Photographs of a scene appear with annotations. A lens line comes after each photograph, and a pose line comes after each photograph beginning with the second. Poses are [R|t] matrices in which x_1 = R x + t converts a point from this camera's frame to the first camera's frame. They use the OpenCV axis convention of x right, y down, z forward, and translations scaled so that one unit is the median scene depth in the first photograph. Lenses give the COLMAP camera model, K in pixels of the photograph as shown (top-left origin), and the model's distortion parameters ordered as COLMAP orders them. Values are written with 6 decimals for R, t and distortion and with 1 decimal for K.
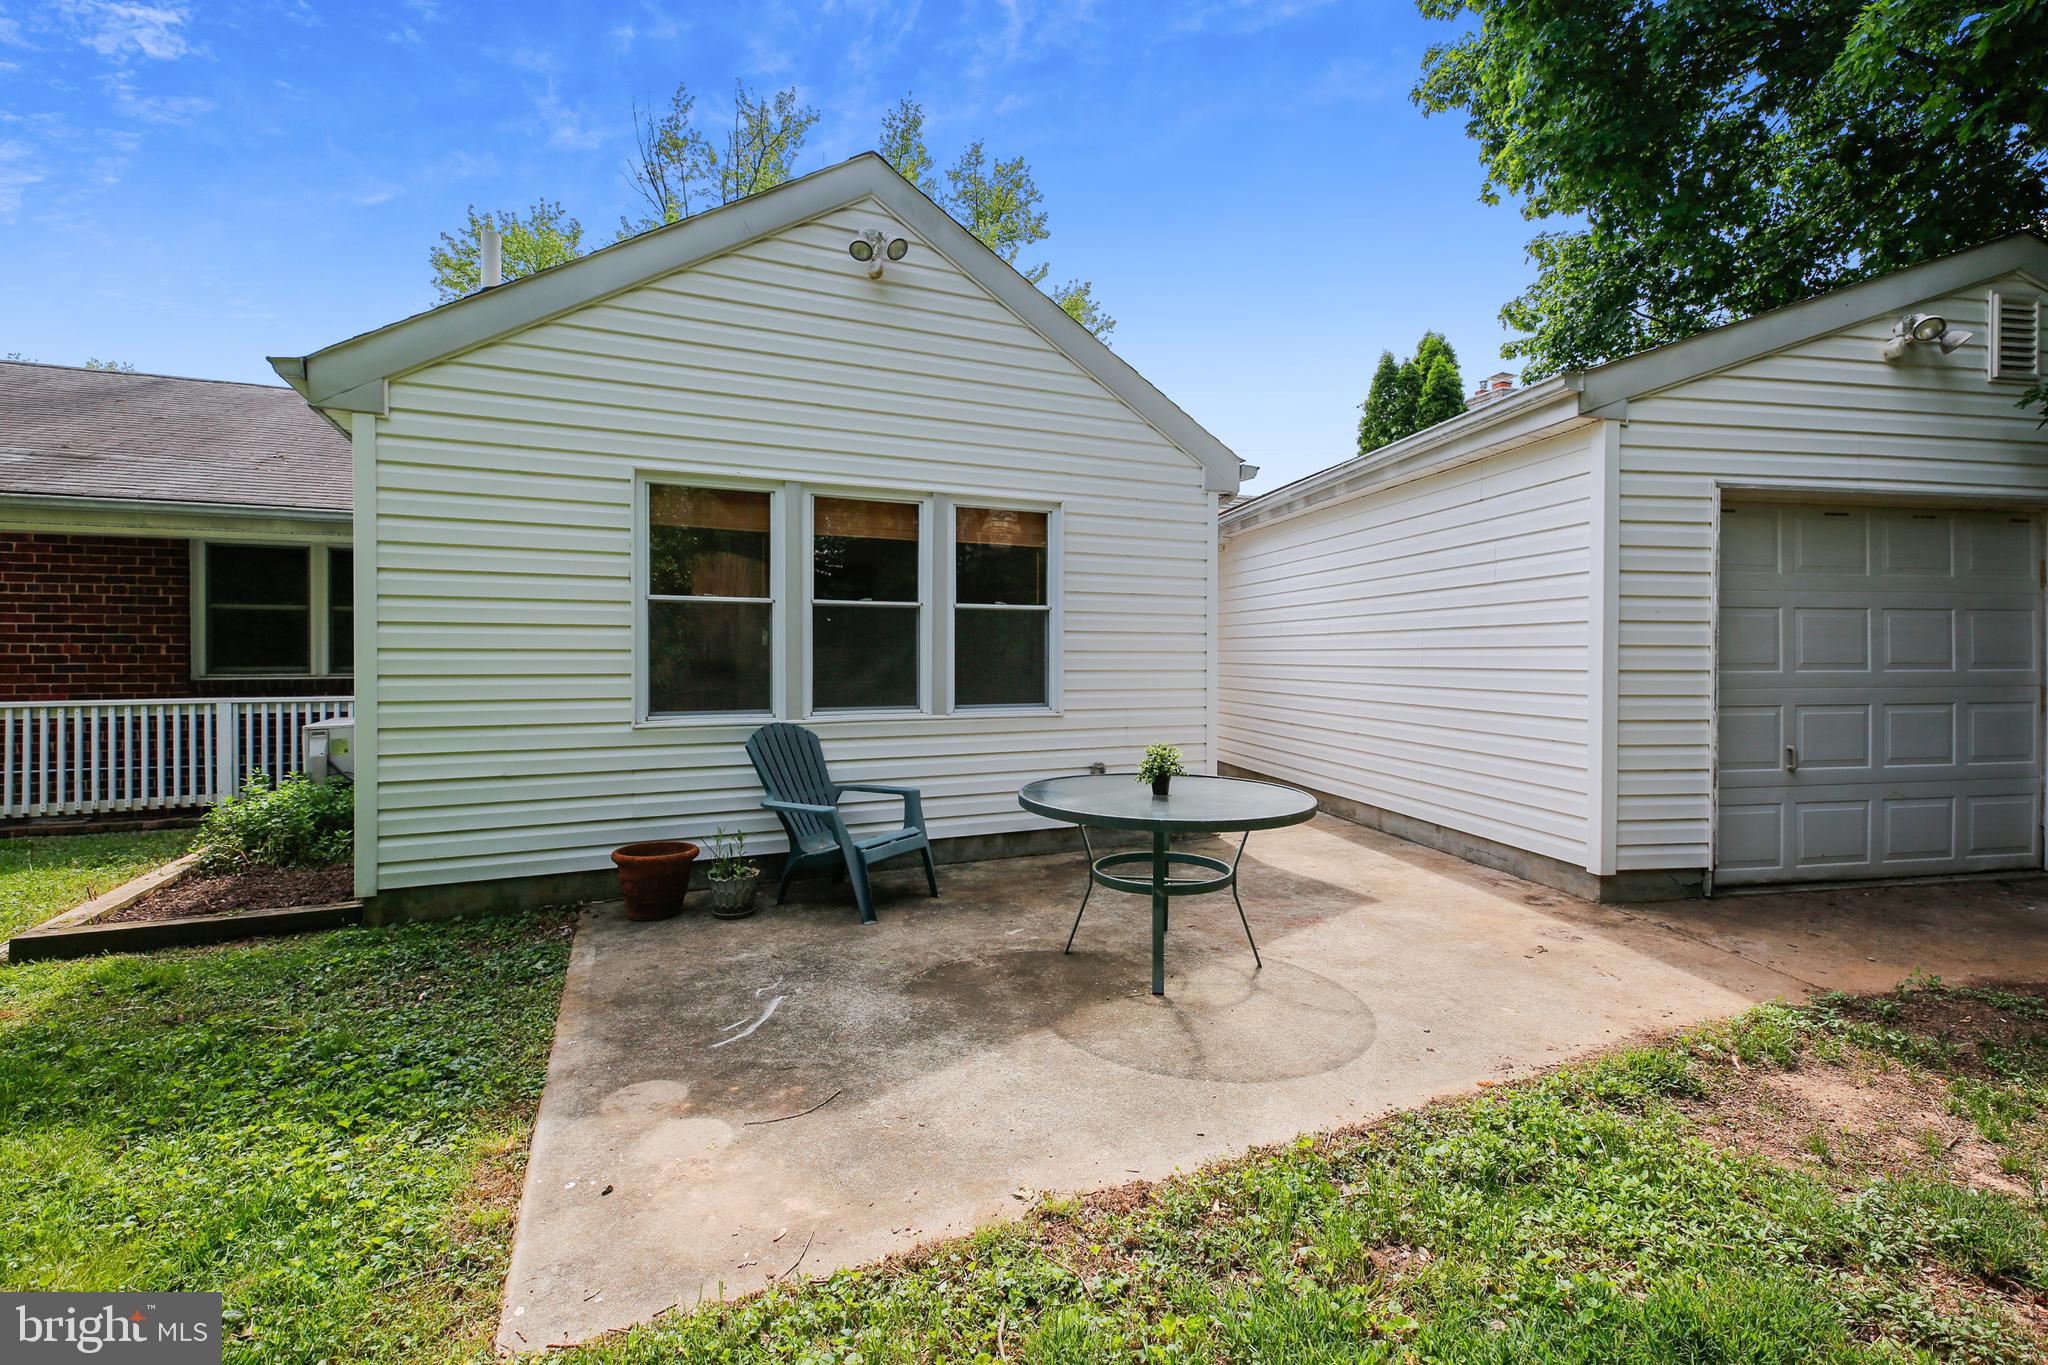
lens RADIAL K [[944.1, 0, 1031.0], [0, 944.1, 674.7], [0, 0, 1]] dist [0.009766, -0.002722]
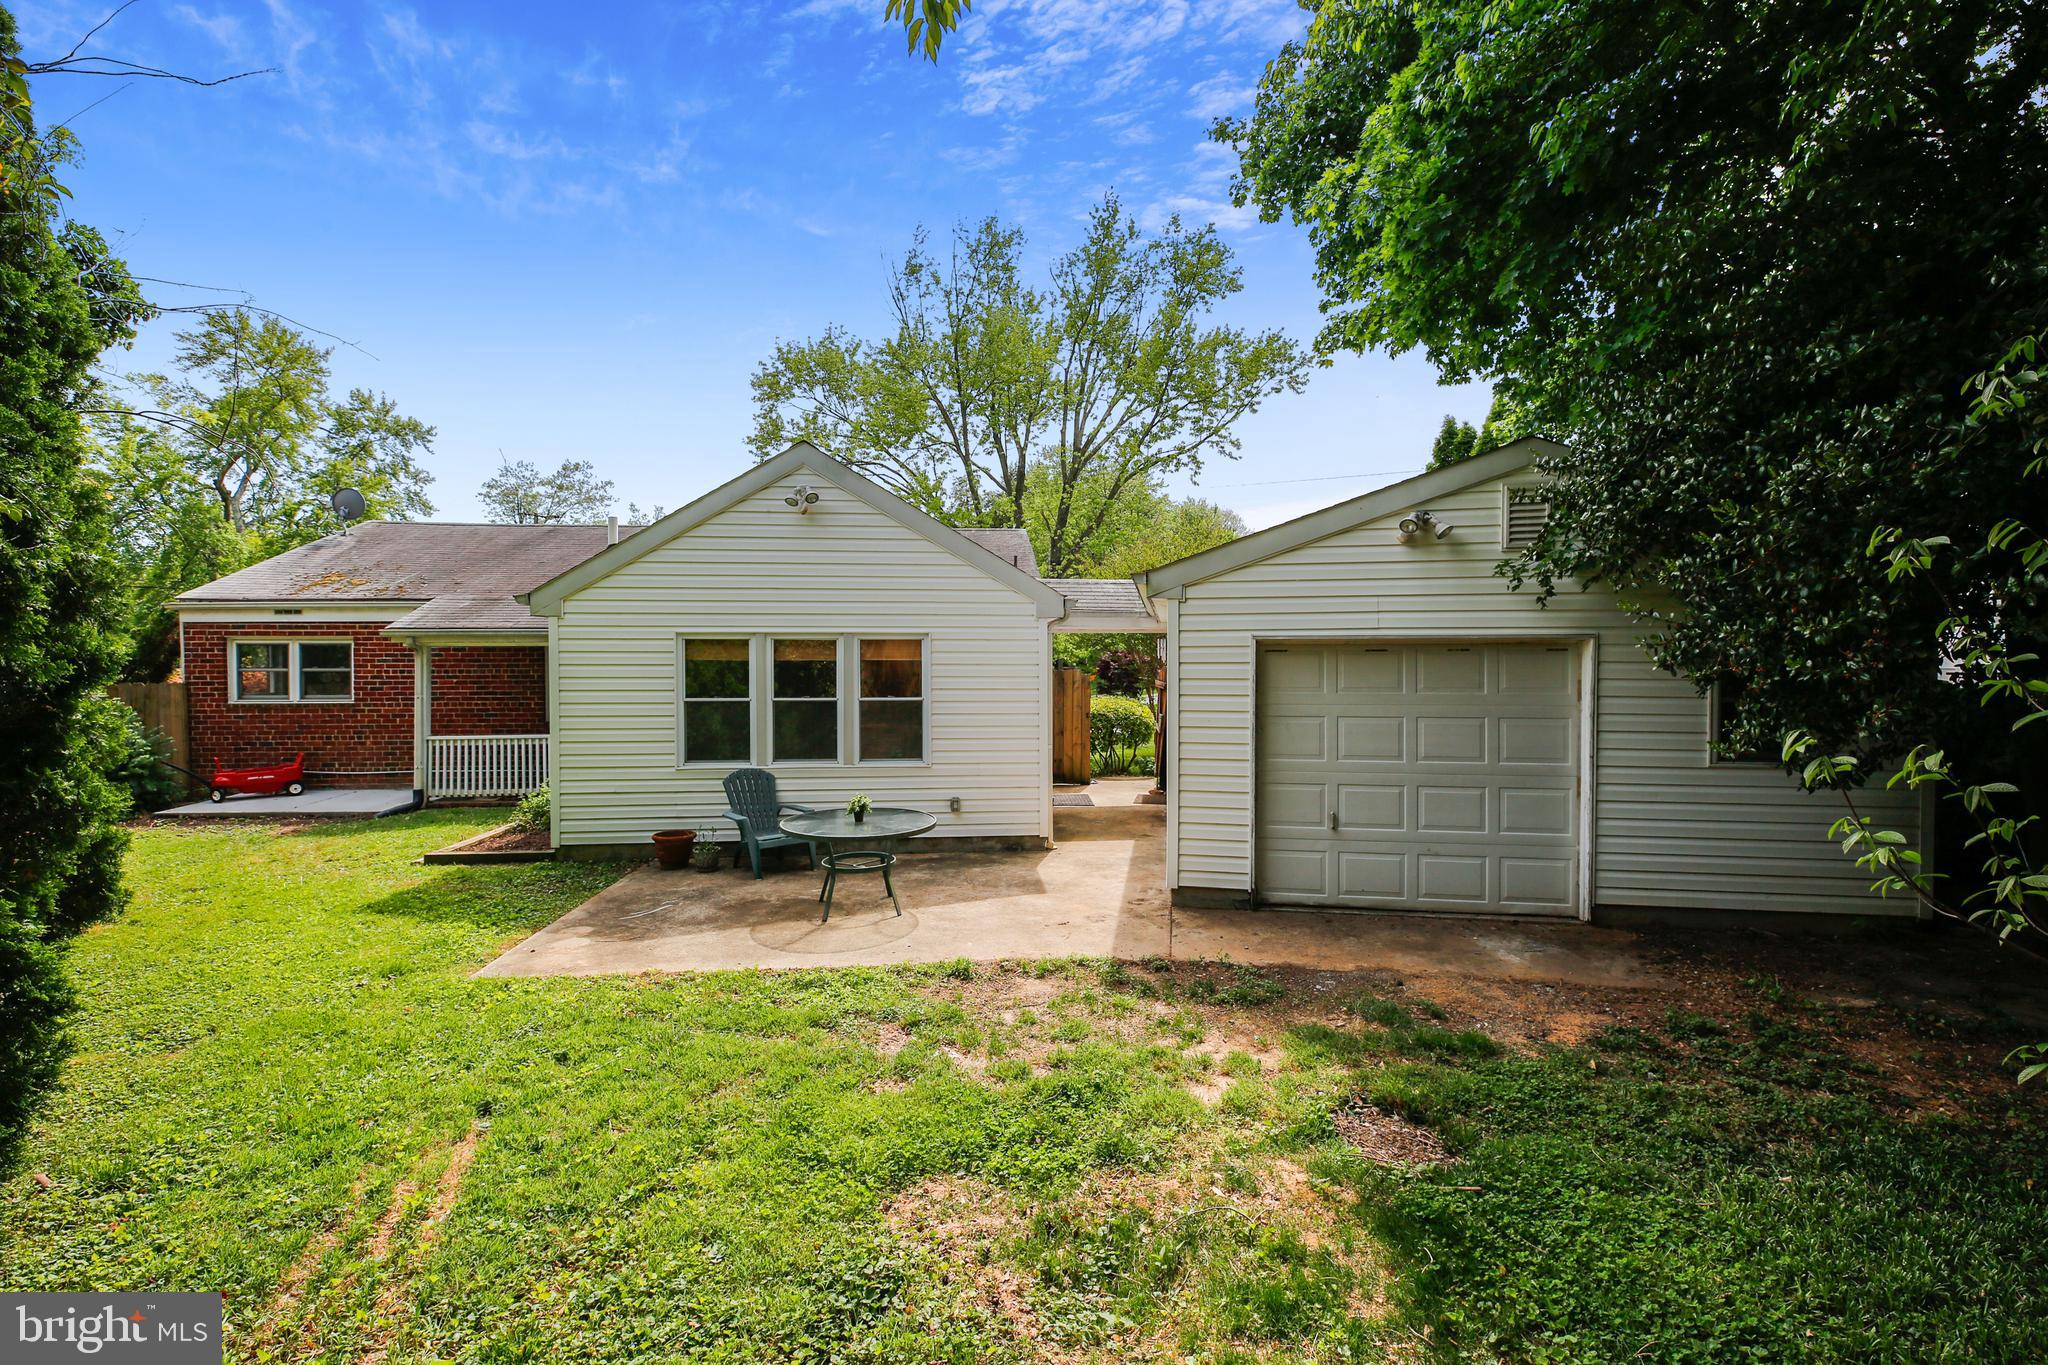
lens RADIAL K [[944.1, 0, 1014.4], [0, 944.1, 686.0], [0, 0, 1]] dist [0.009766, -0.002722]
pose [[0.935027, 0.008097, -0.354484, 0.838872], [-0.004819, 0.999937, 0.010129, -0.126207], [0.354544, -0.007763, 0.935007, -0.501511]]
